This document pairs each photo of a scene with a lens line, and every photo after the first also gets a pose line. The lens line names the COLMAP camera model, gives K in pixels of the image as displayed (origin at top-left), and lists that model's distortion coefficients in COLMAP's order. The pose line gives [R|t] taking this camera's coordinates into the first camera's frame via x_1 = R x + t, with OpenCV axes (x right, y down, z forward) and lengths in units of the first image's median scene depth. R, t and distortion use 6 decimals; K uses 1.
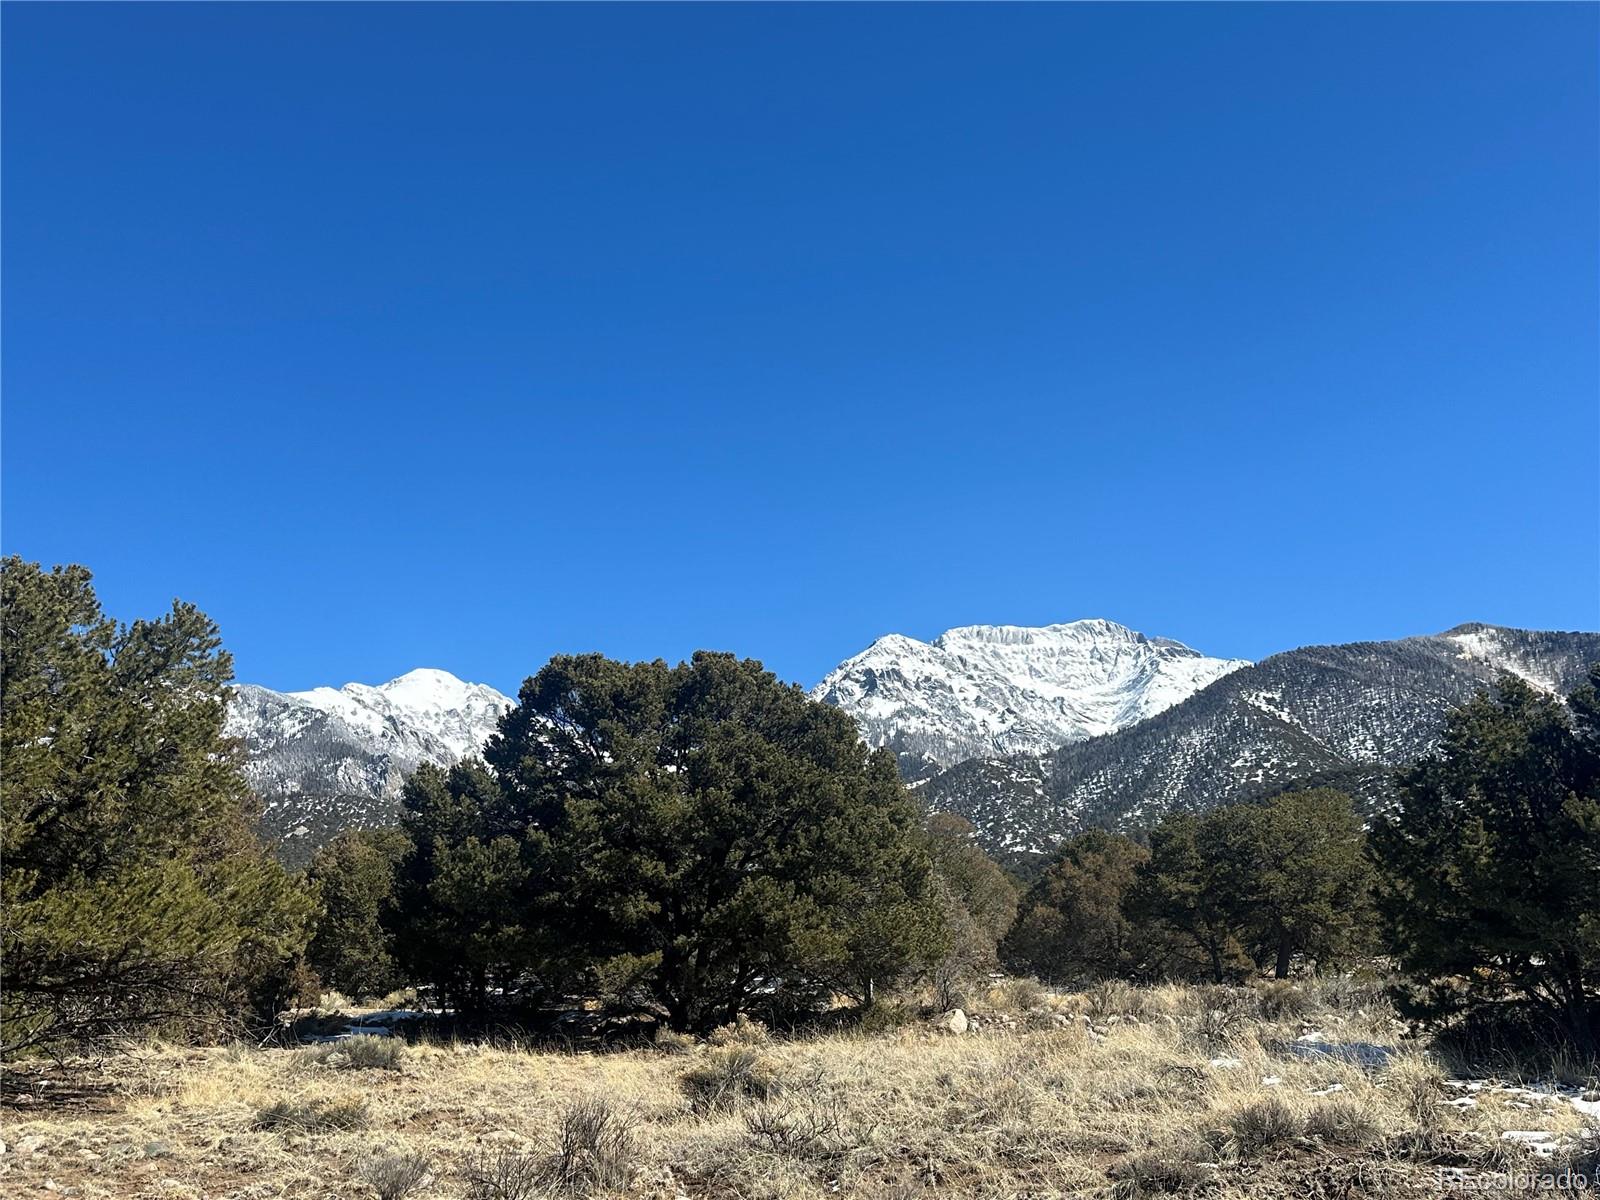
lens RADIAL K [[1515.3, 0, 765.1], [0, 1515.3, 597.6], [0, 0, 1]] dist [0.021069, -0.001966]
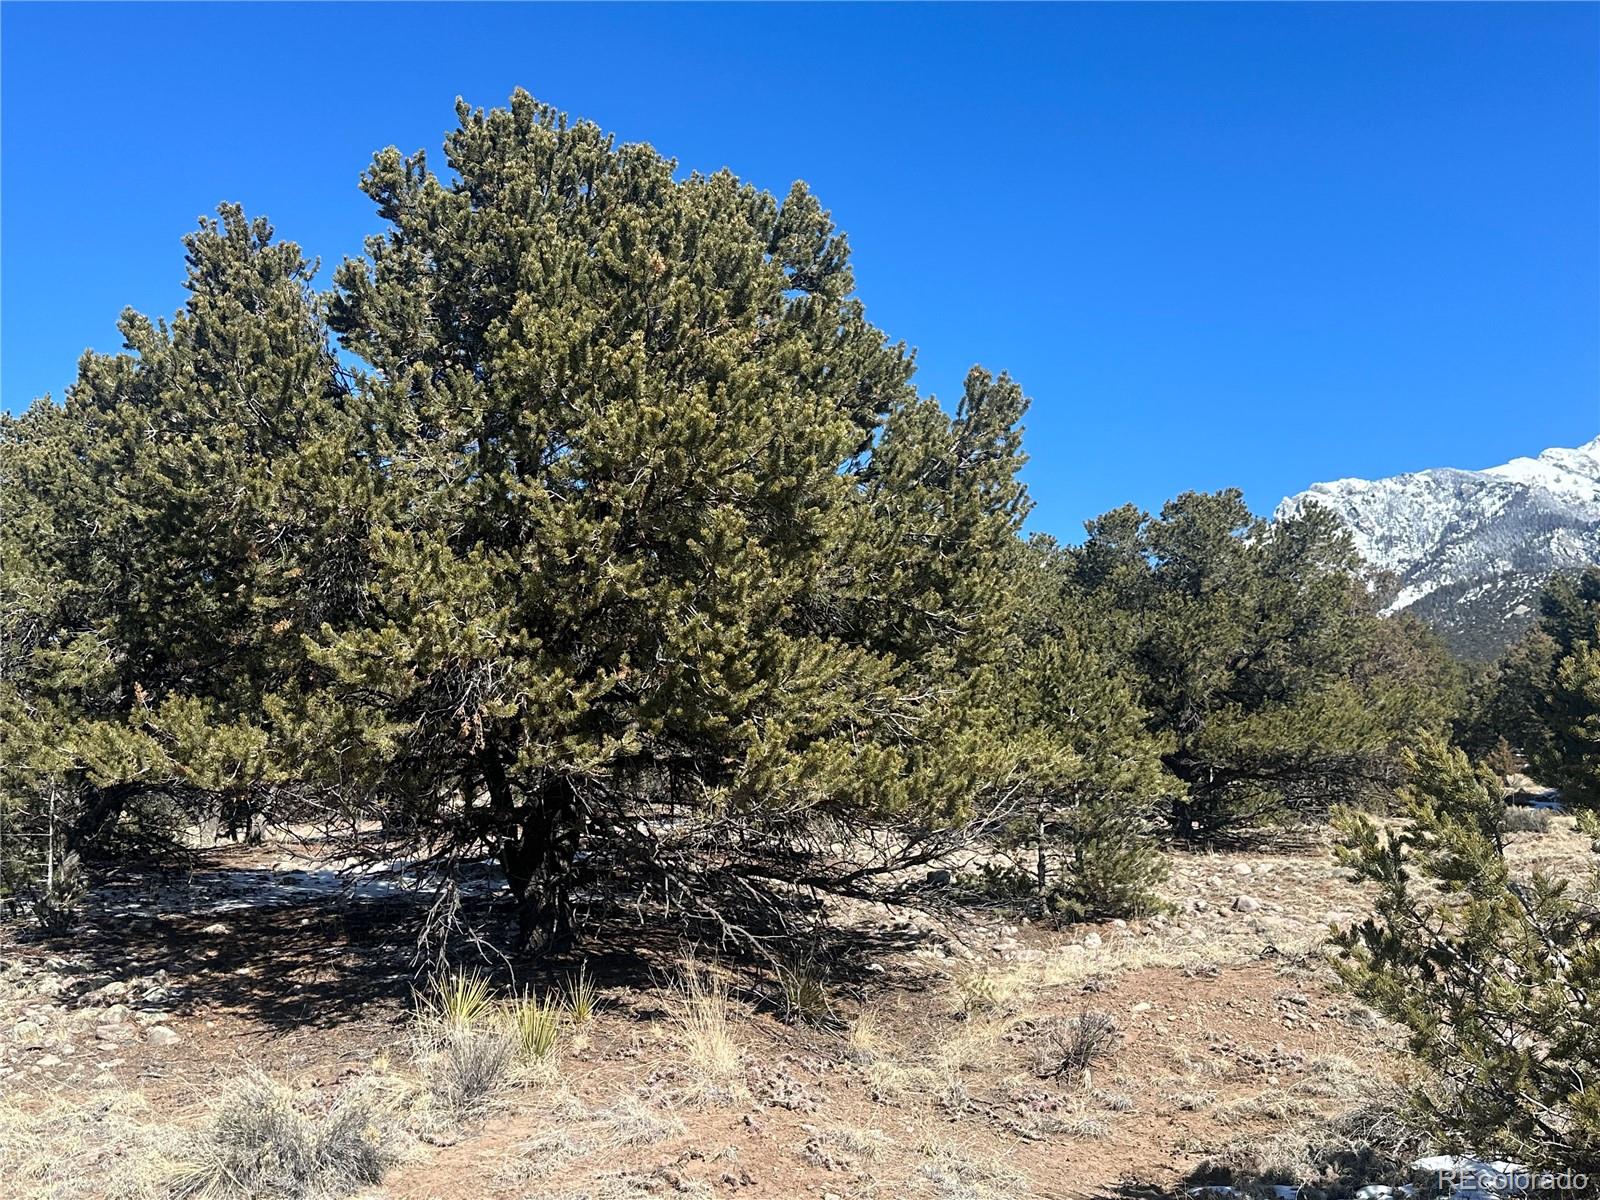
lens RADIAL K [[1515.3, 0, 765.1], [0, 1515.3, 597.6], [0, 0, 1]] dist [0.021069, -0.001966]
pose [[0.721354, -0.109541, -0.683848, 0.161015], [0.201570, 0.977873, 0.055987, -0.073330], [0.662584, -0.178230, 0.727473, -0.283572]]
